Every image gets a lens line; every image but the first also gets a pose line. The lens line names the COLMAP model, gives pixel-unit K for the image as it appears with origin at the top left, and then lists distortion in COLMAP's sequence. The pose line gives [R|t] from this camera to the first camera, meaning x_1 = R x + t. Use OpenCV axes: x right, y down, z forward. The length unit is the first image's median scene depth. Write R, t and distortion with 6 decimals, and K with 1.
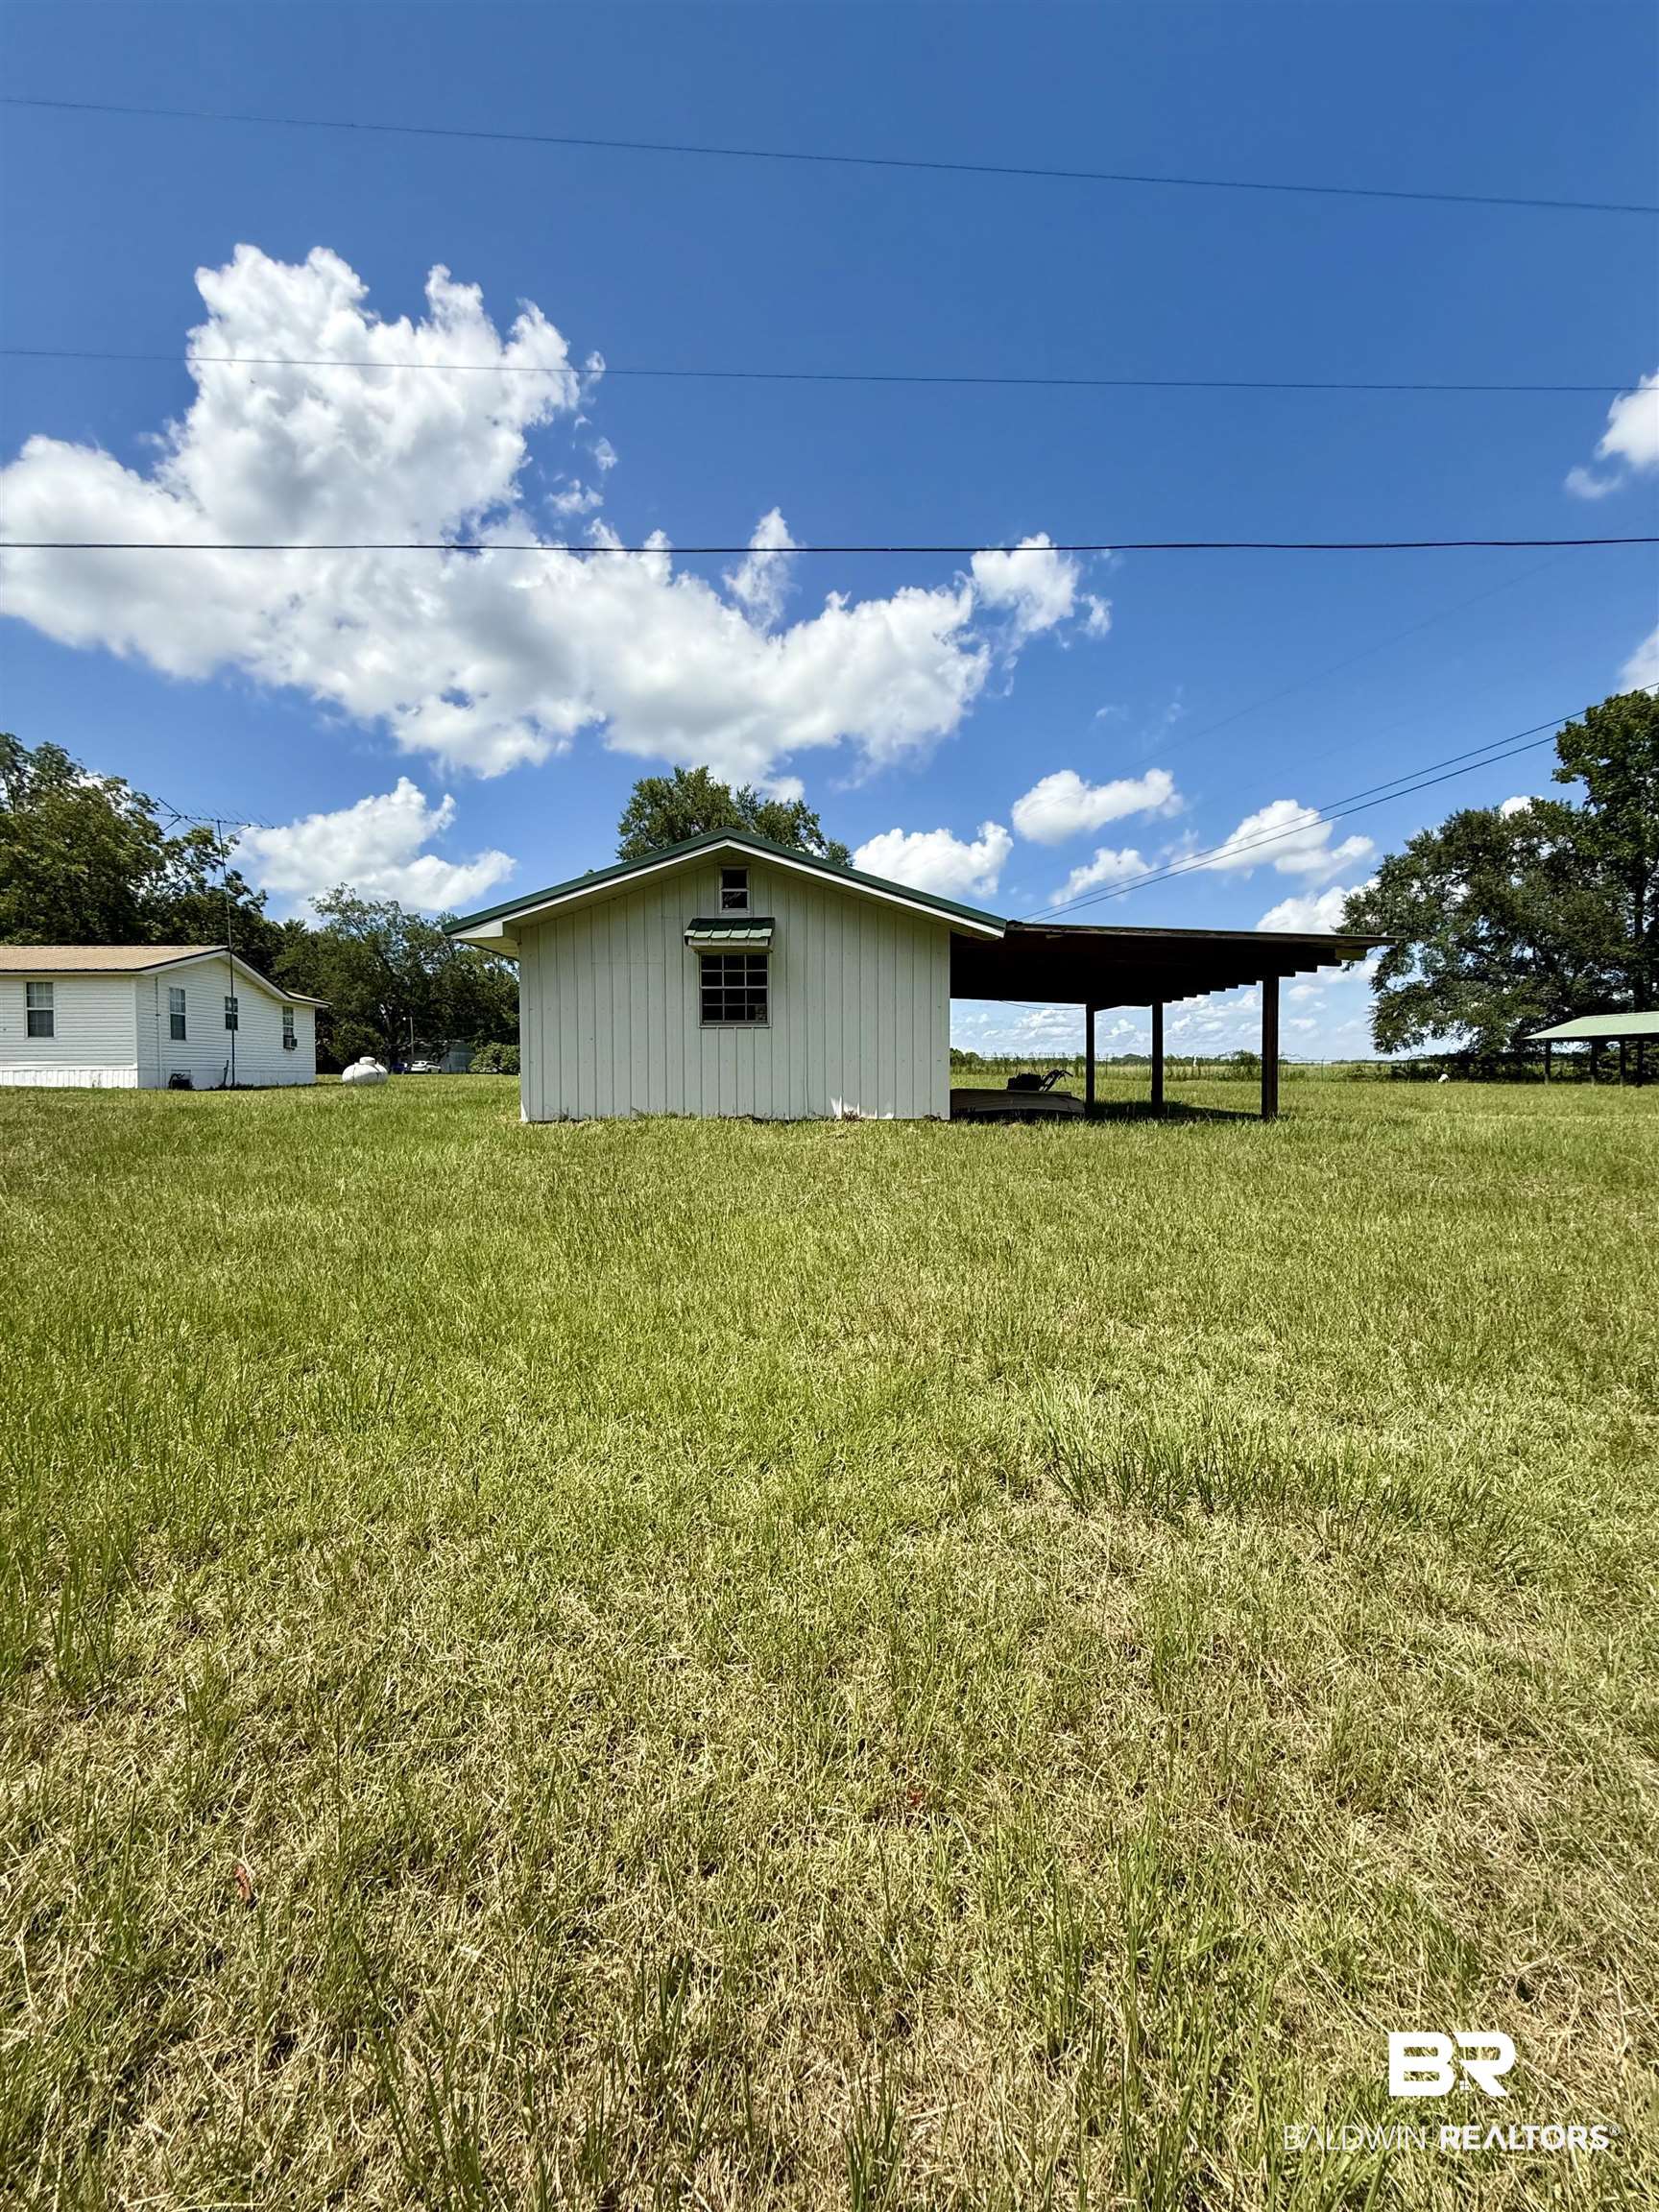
lens RADIAL K [[890.3, 0, 829.9], [0, 890.3, 1085.2], [0, 0, 1]] dist [0.002731, 0.000719]
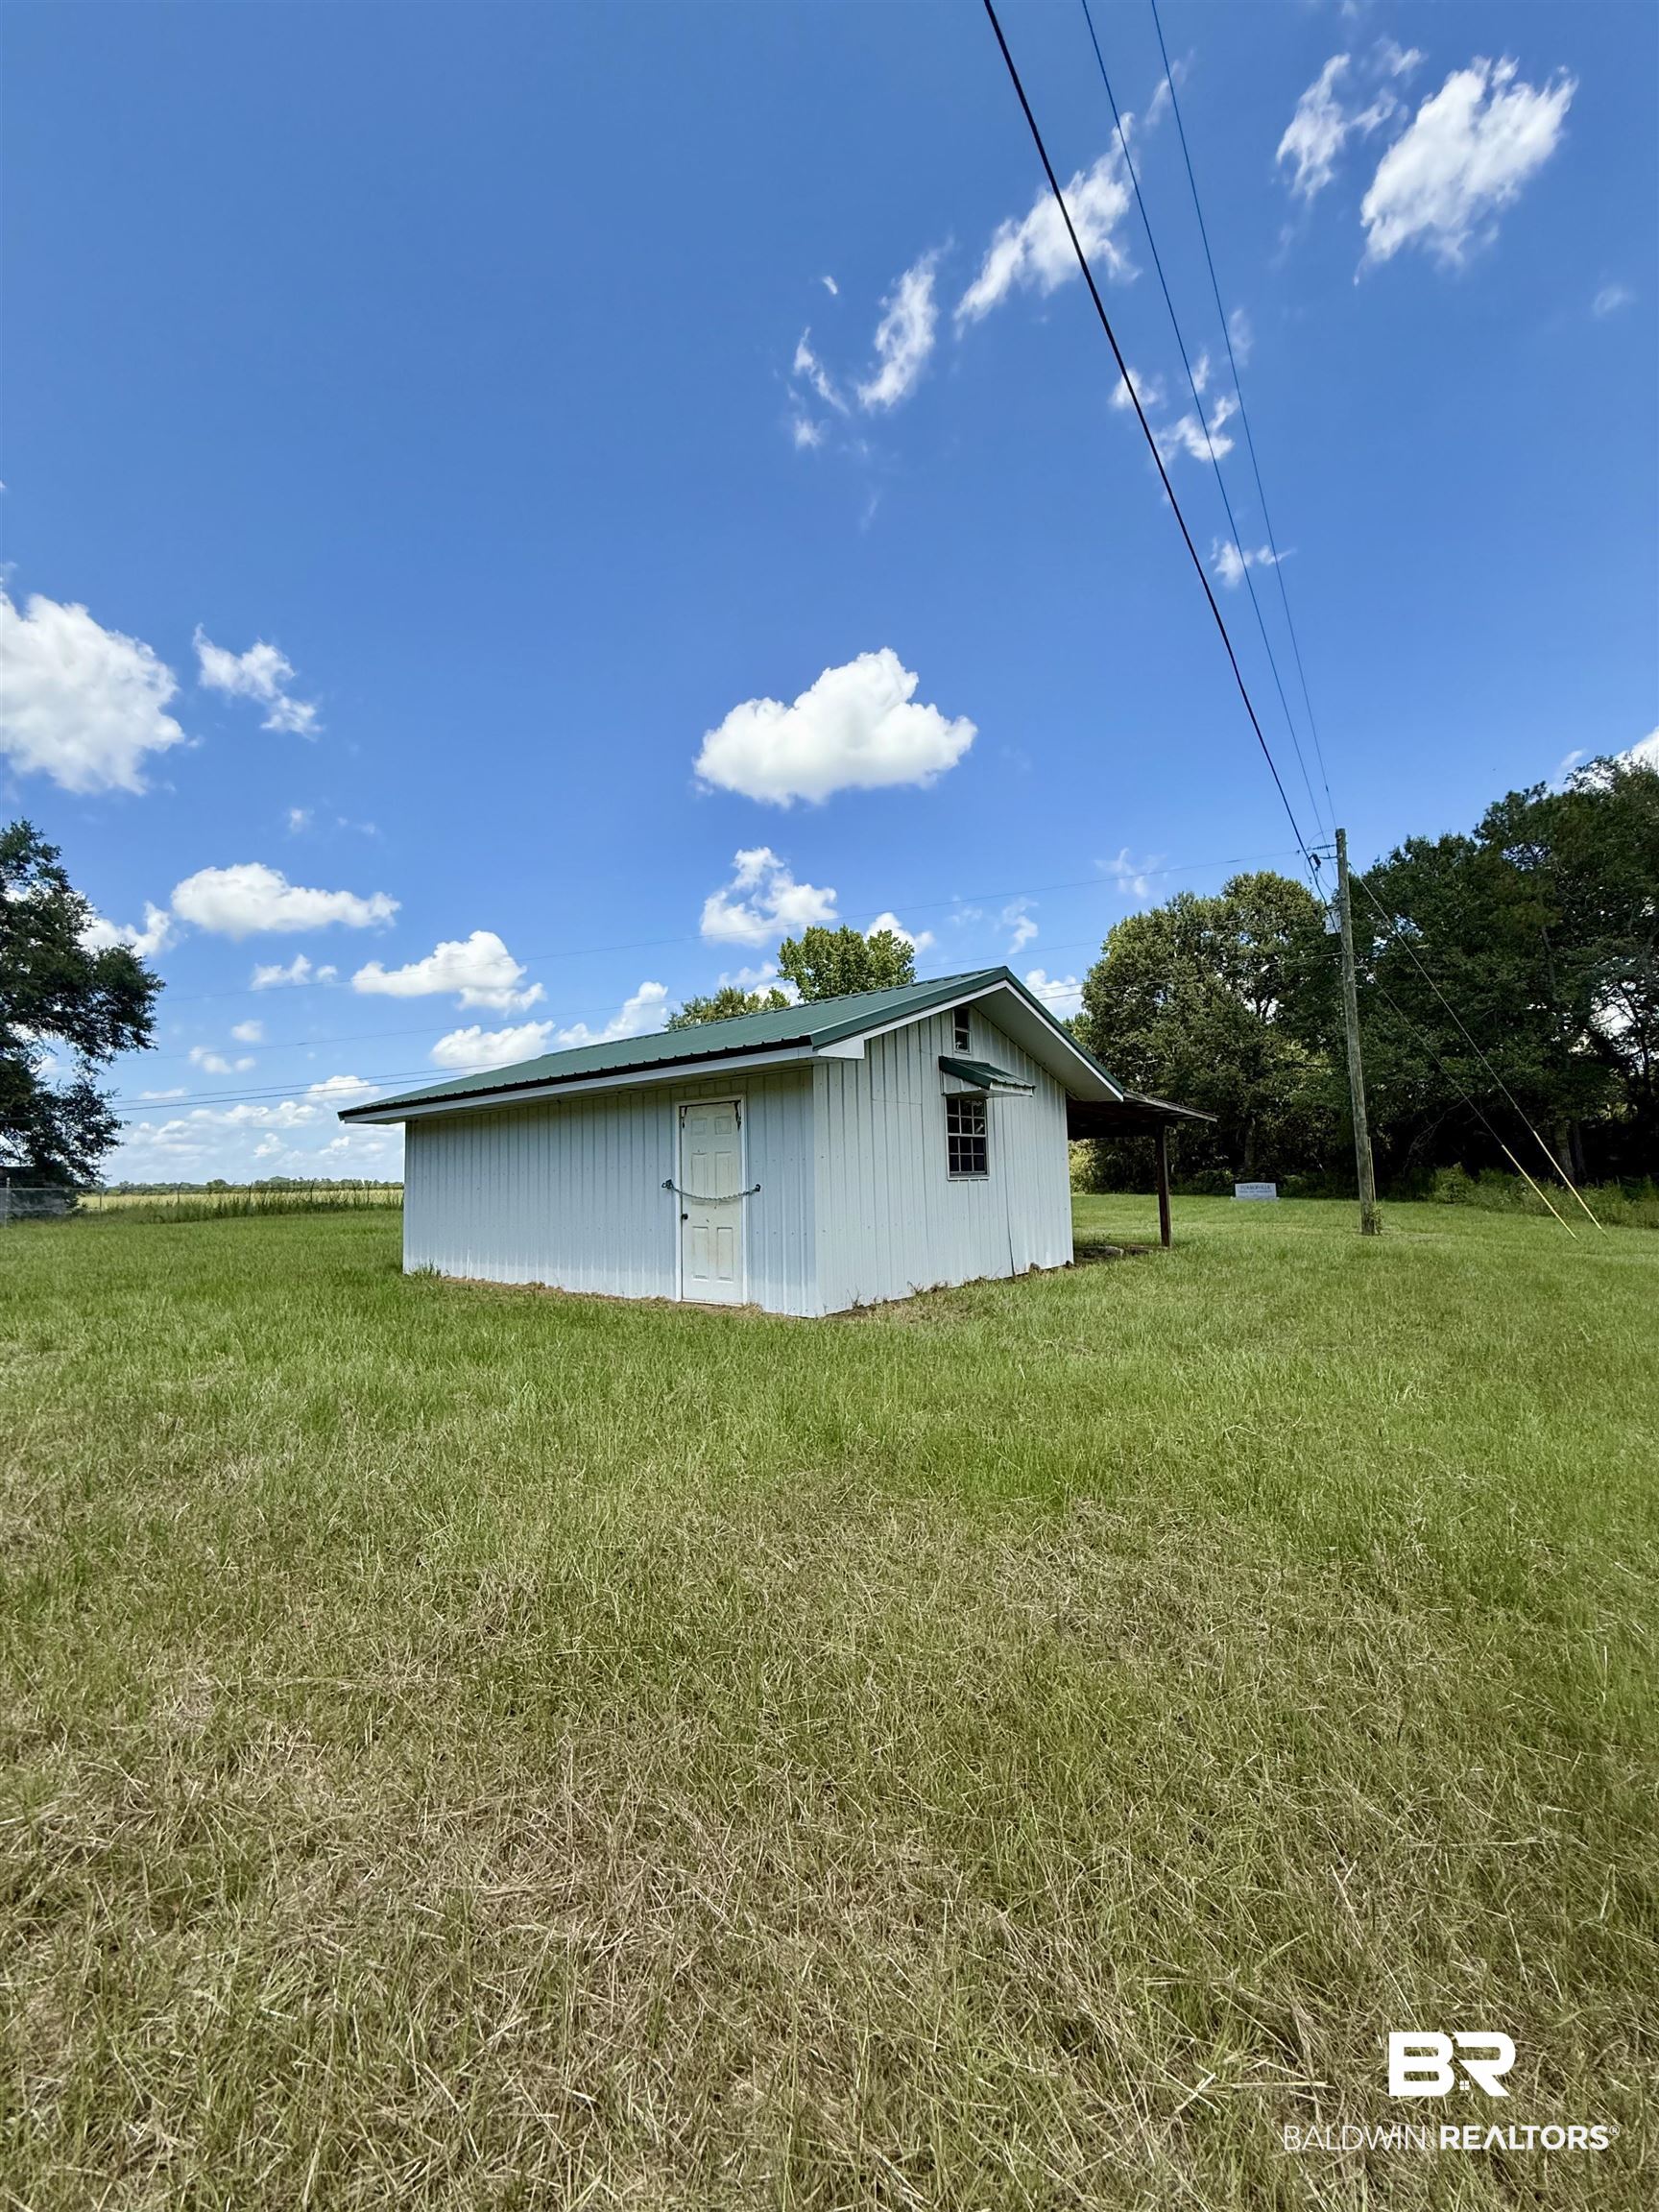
lens RADIAL K [[890.3, 0, 797.6], [0, 890.3, 1026.8], [0, 0, 1]] dist [0.002731, 0.000719]
pose [[0.643578, 0.119913, 0.755928, -0.273455], [0.032247, 0.982526, -0.183313, -0.016590], [-0.764701, 0.142352, 0.628465, 0.158086]]
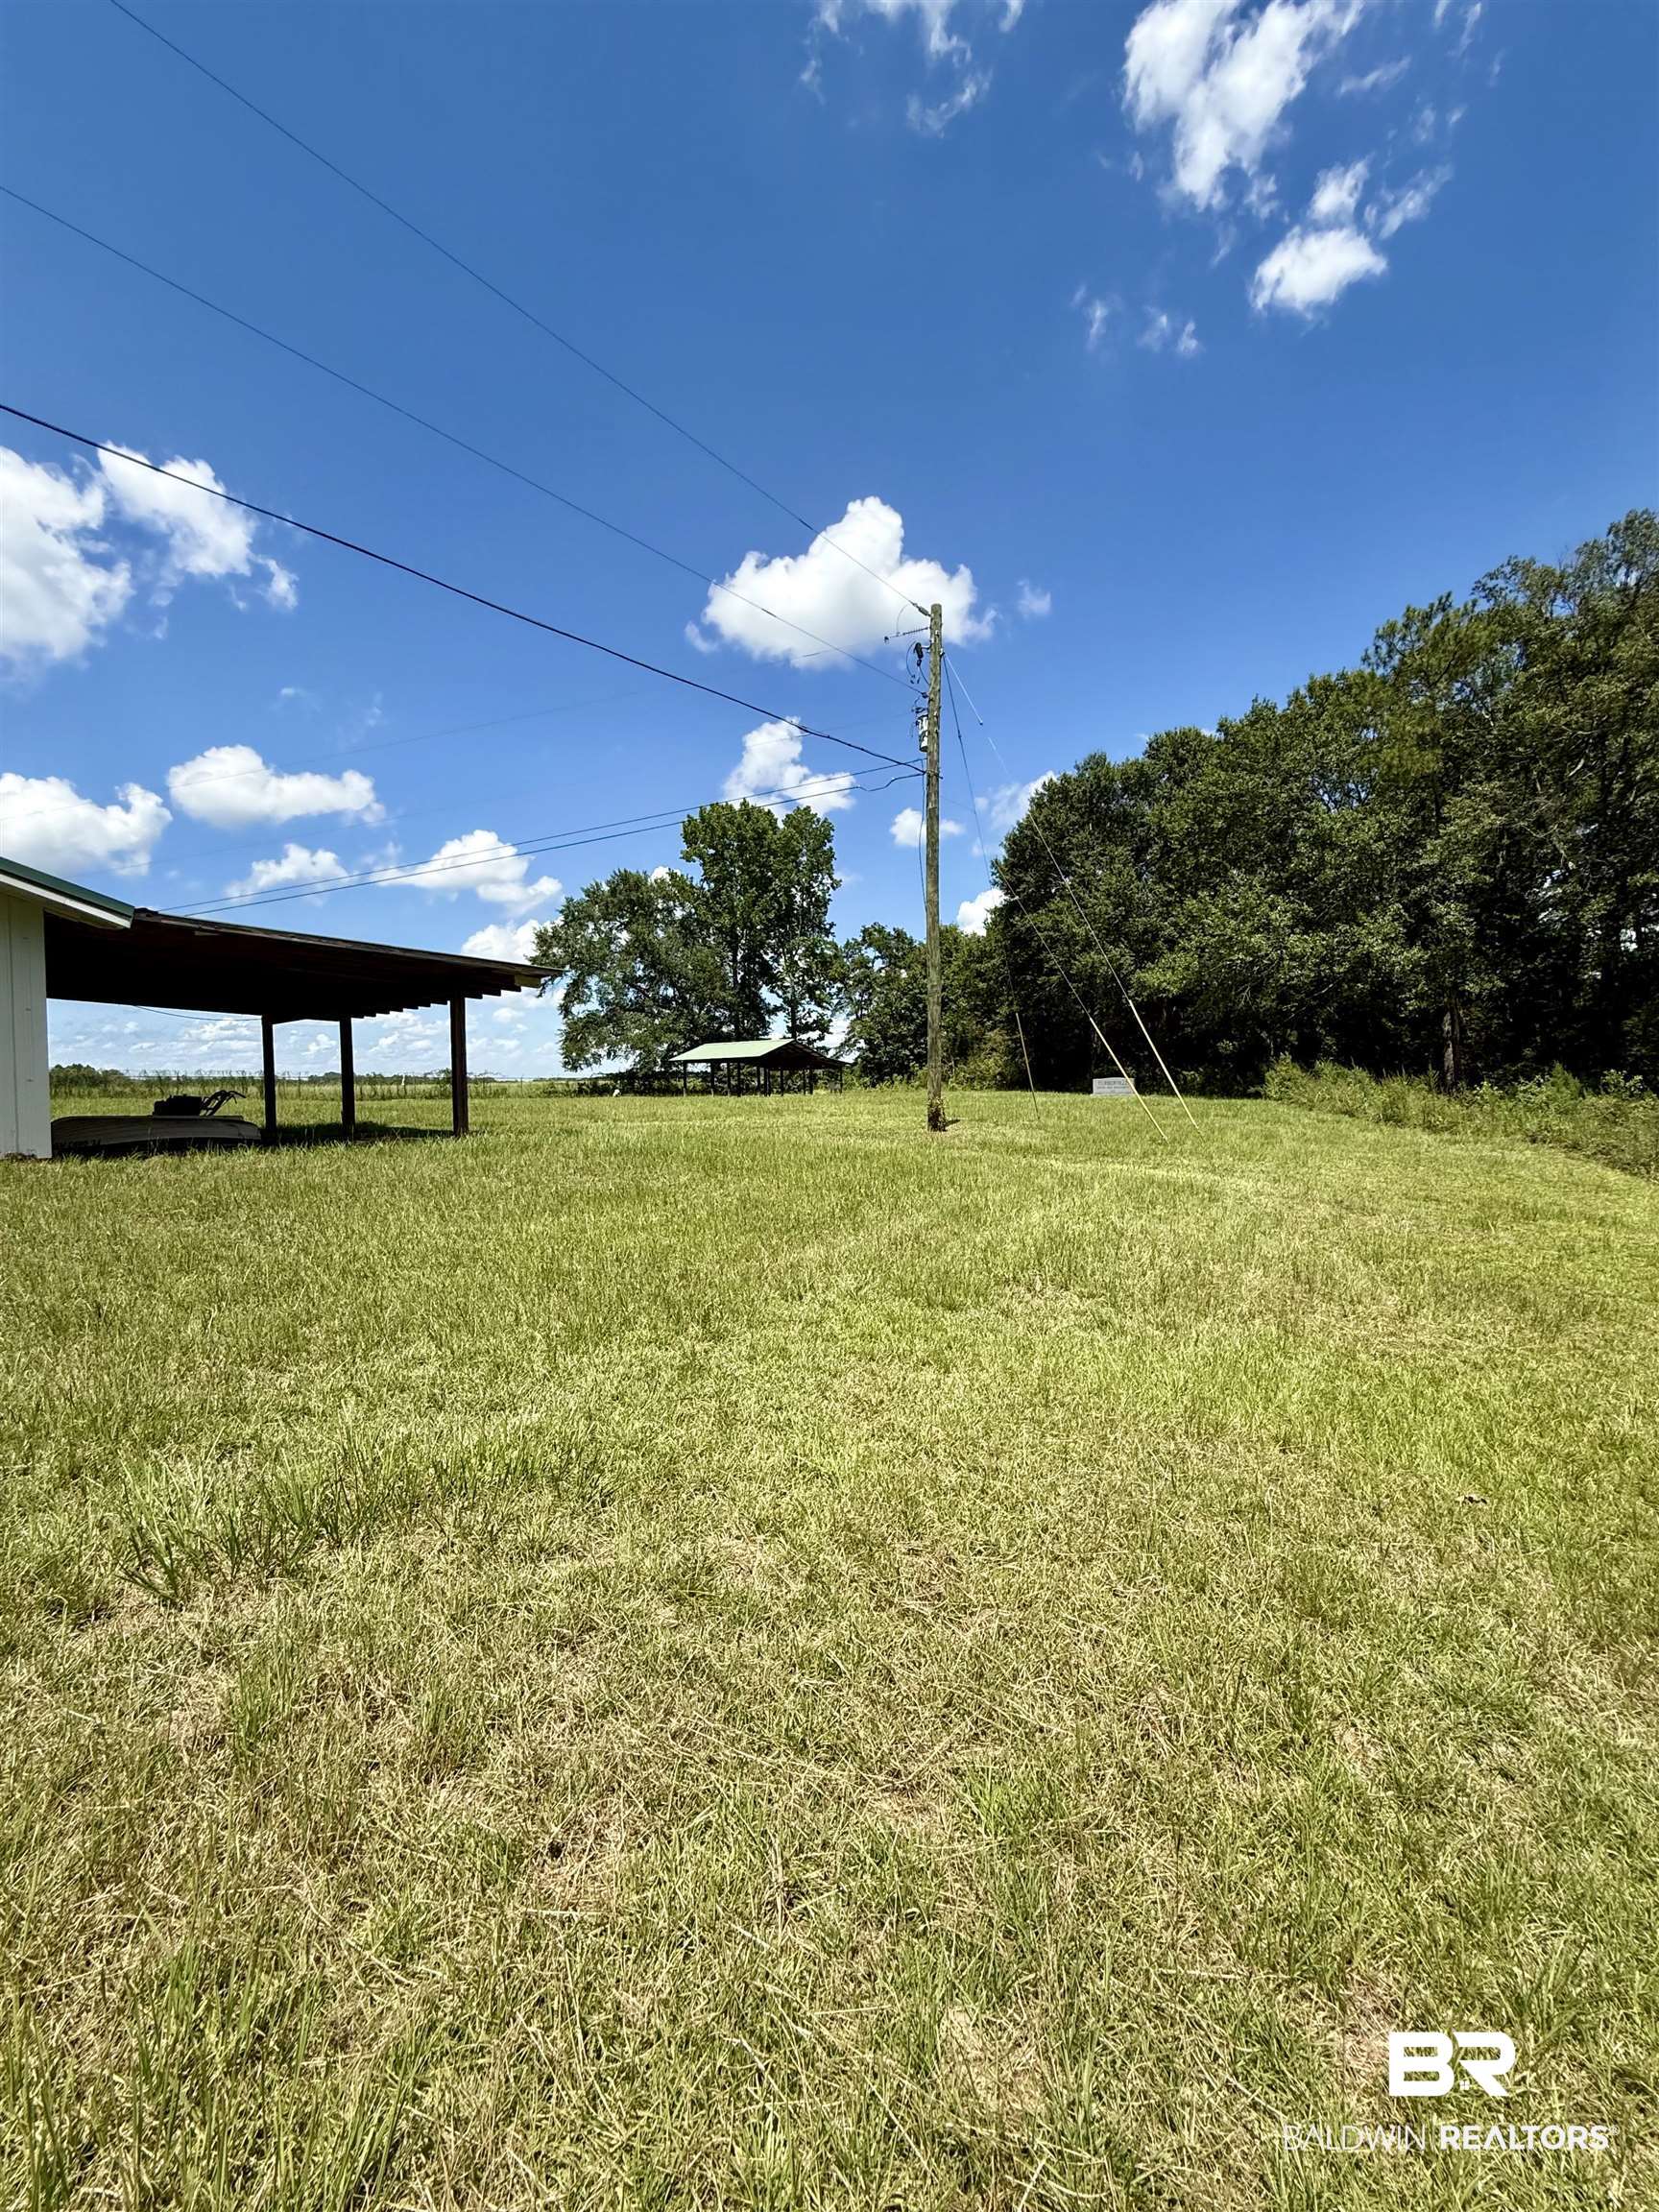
lens RADIAL K [[890.3, 0, 832.0], [0, 890.3, 1077.8], [0, 0, 1]] dist [0.002731, 0.000719]
pose [[0.670536, -0.004127, 0.741865, 0.009570], [0.025324, 0.999529, -0.017328, 0.000388], [-0.741445, 0.030406, 0.670325, -0.007388]]
